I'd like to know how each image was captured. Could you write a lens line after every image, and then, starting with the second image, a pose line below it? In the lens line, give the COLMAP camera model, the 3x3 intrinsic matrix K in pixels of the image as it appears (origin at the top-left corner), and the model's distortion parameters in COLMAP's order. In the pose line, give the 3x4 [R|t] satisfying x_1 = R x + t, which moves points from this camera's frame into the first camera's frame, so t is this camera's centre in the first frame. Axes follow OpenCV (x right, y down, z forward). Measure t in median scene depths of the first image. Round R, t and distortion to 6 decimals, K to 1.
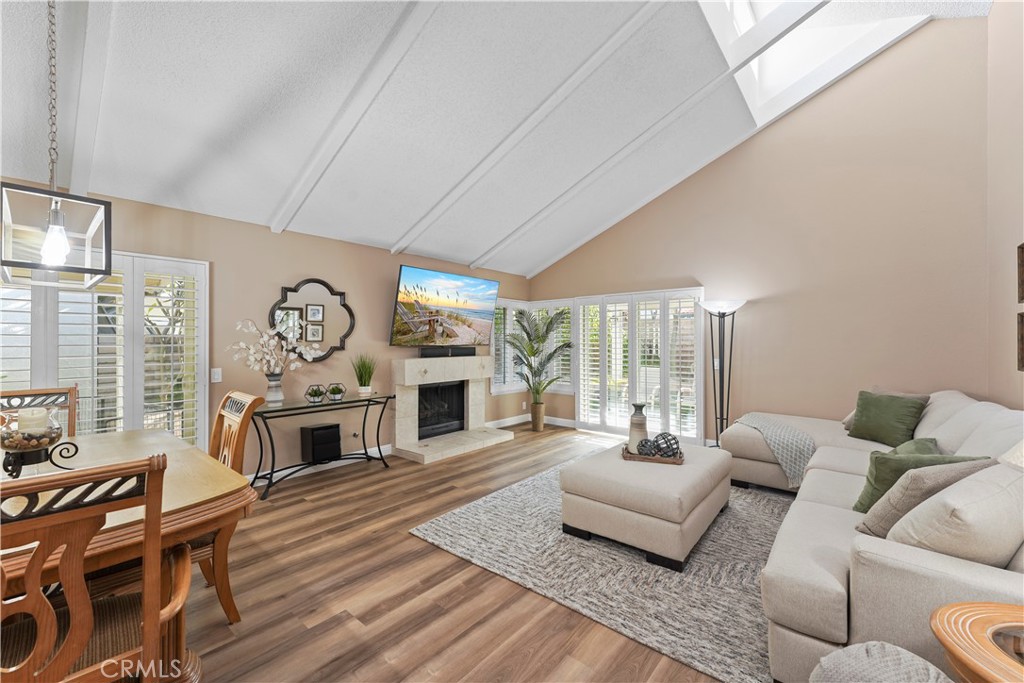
lens RADIAL K [[413.0, 0, 508.7], [0, 413.0, 337.9], [0, 0, 1]] dist [0.011467, -0.002778]
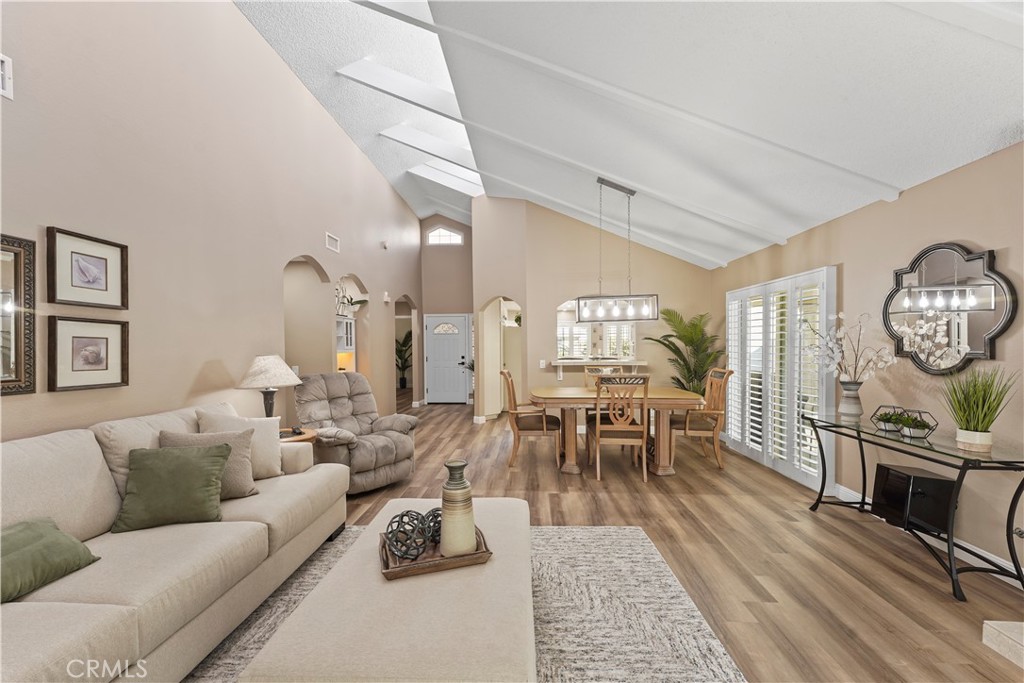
lens RADIAL K [[413.0, 0, 513.0], [0, 413.0, 355.2], [0, 0, 1]] dist [0.011467, -0.002778]
pose [[-0.784730, 0.021486, -0.619465, 0.383173], [0.012008, 0.999738, 0.019463, 0.005470], [0.619721, 0.007835, -0.784783, 0.956985]]
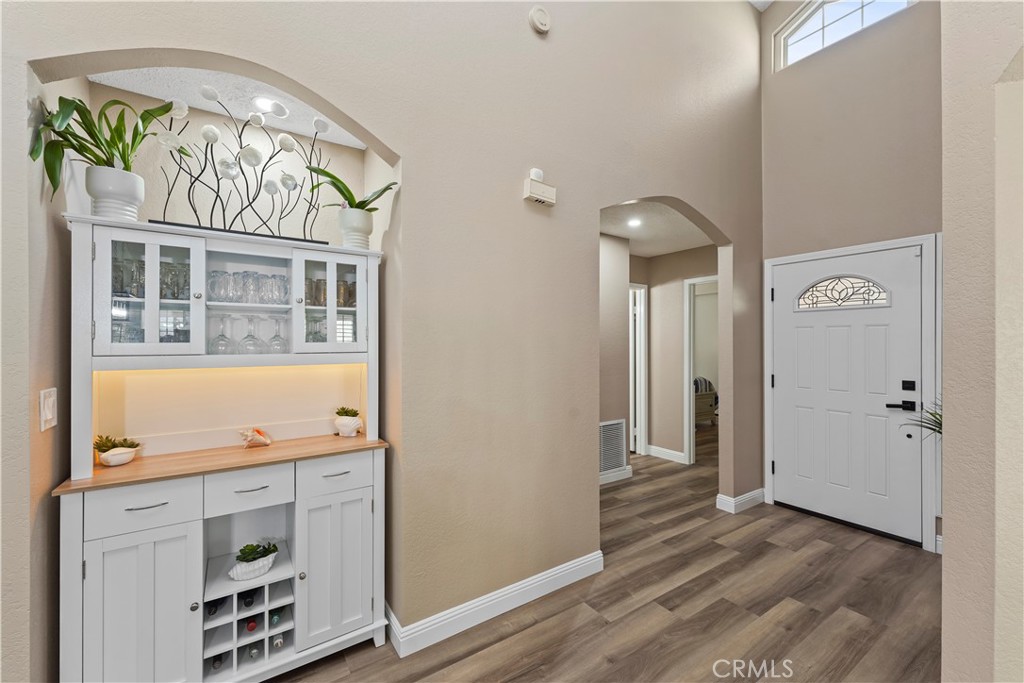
lens RADIAL K [[413.0, 0, 503.3], [0, 413.0, 344.9], [0, 0, 1]] dist [0.011467, -0.002778]
pose [[-0.961520, -0.001374, 0.274732, -0.255093], [-0.003090, 0.999978, -0.005815, 0.000160], [-0.274718, -0.006441, -0.961503, -0.008709]]
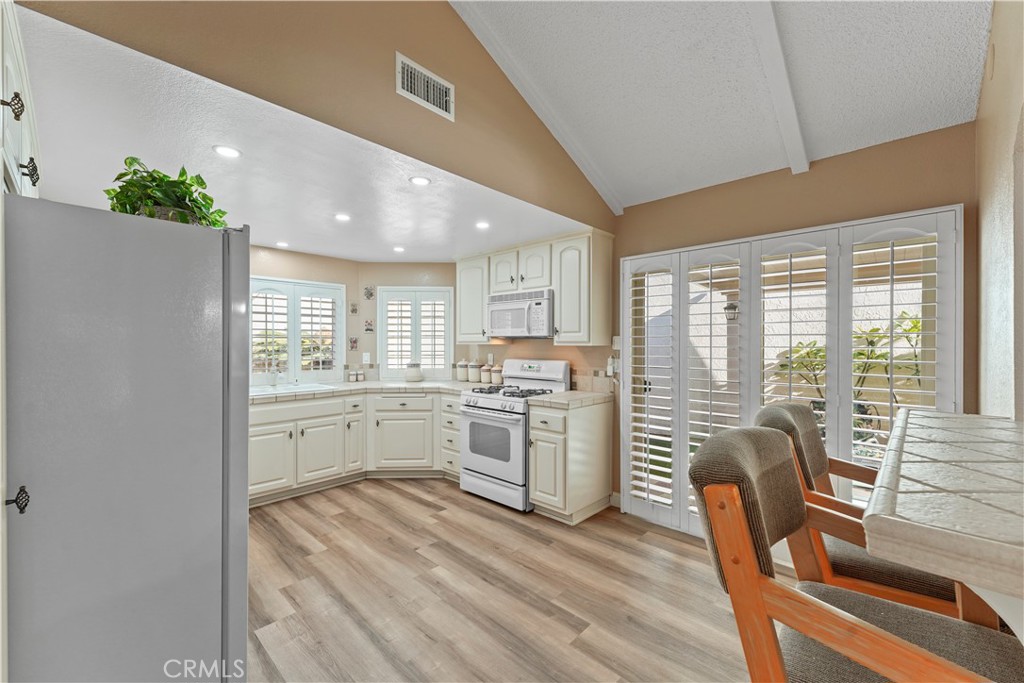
lens RADIAL K [[413.0, 0, 511.5], [0, 413.0, 348.2], [0, 0, 1]] dist [0.011467, -0.002778]
pose [[-0.060845, 0.014660, -0.998040, -0.438615], [0.005081, 0.999884, 0.014378, -0.001775], [0.998134, -0.004196, -0.060912, -0.131793]]
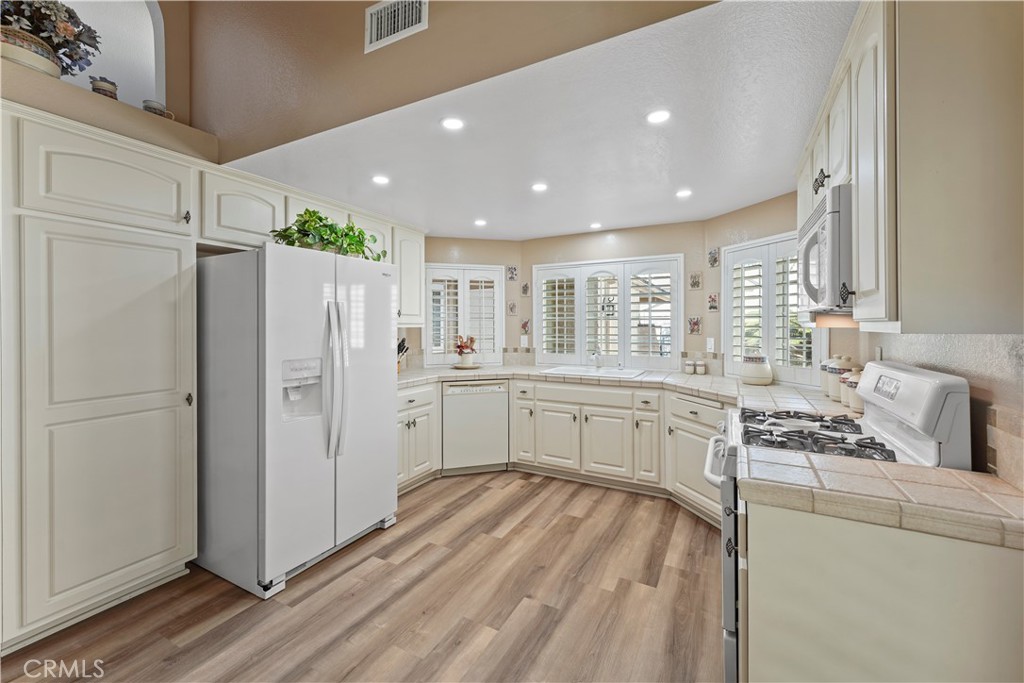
lens RADIAL K [[413.0, 0, 504.5], [0, 413.0, 324.8], [0, 0, 1]] dist [0.011467, -0.002778]
pose [[-0.981010, 0.004756, -0.193898, -0.872566], [0.005843, 0.999970, -0.005032, -0.000161], [0.193868, -0.006069, -0.981009, 0.114984]]
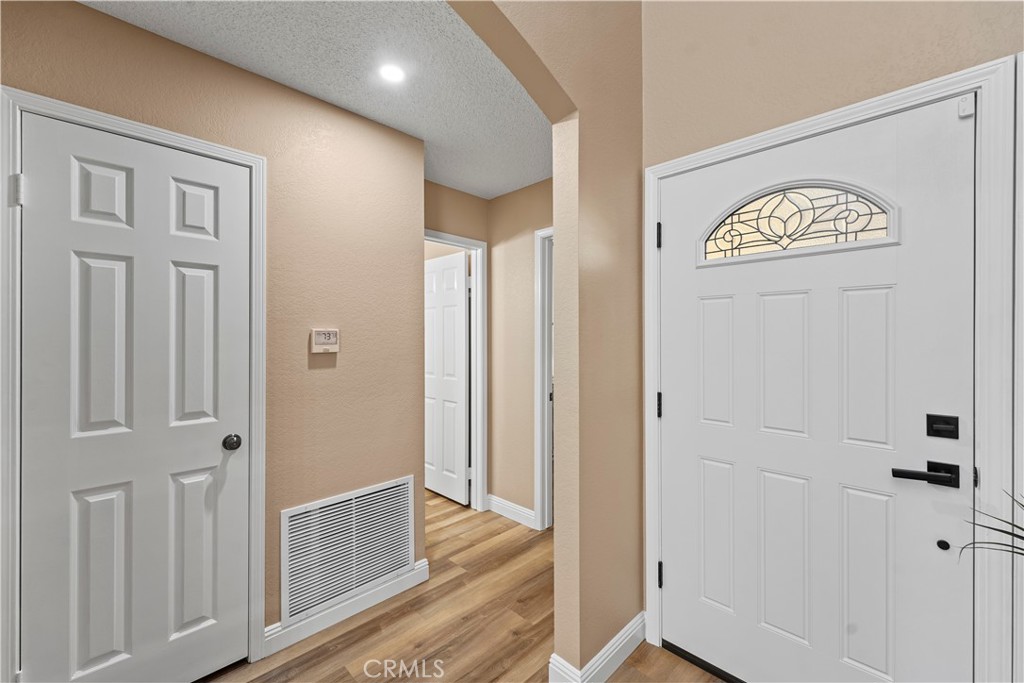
lens RADIAL K [[413.0, 0, 503.4], [0, 413.0, 340.8], [0, 0, 1]] dist [0.011467, -0.002778]
pose [[-0.996376, -0.000179, 0.085061, -0.399102], [-0.000496, 0.999993, -0.003712, 0.001873], [-0.085060, -0.003741, -0.996369, -0.448902]]
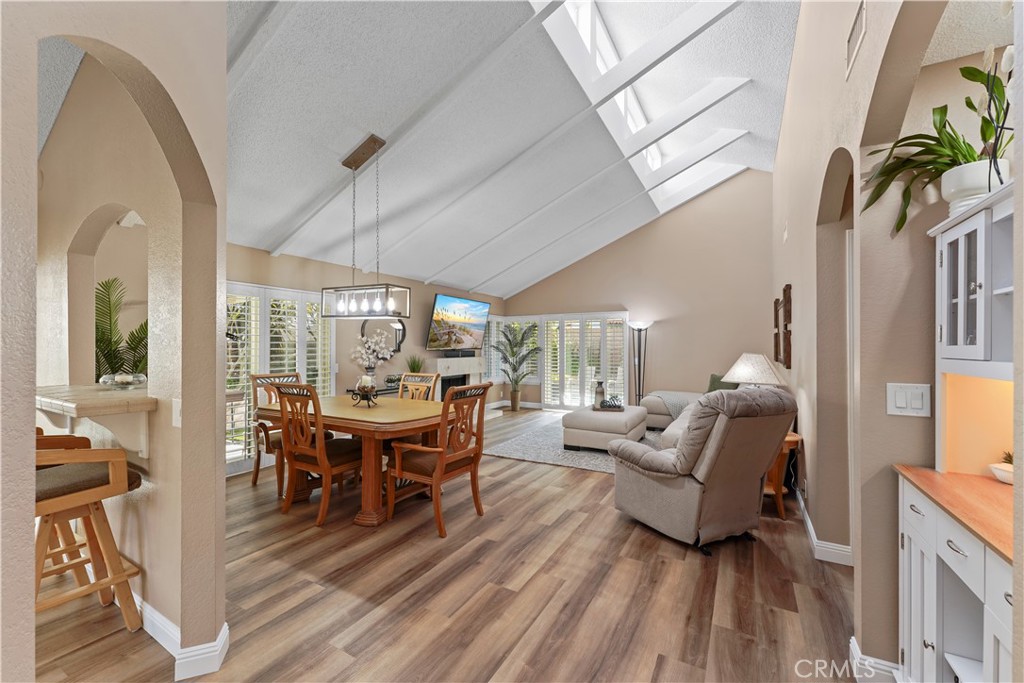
lens RADIAL K [[413.0, 0, 503.6], [0, 413.0, 342.9], [0, 0, 1]] dist [0.011467, -0.002778]
pose [[0.983917, 0.002814, 0.178606, -0.273195], [-0.002673, 0.999996, -0.001026, -0.003221], [-0.178608, 0.000532, 0.983920, -0.452609]]
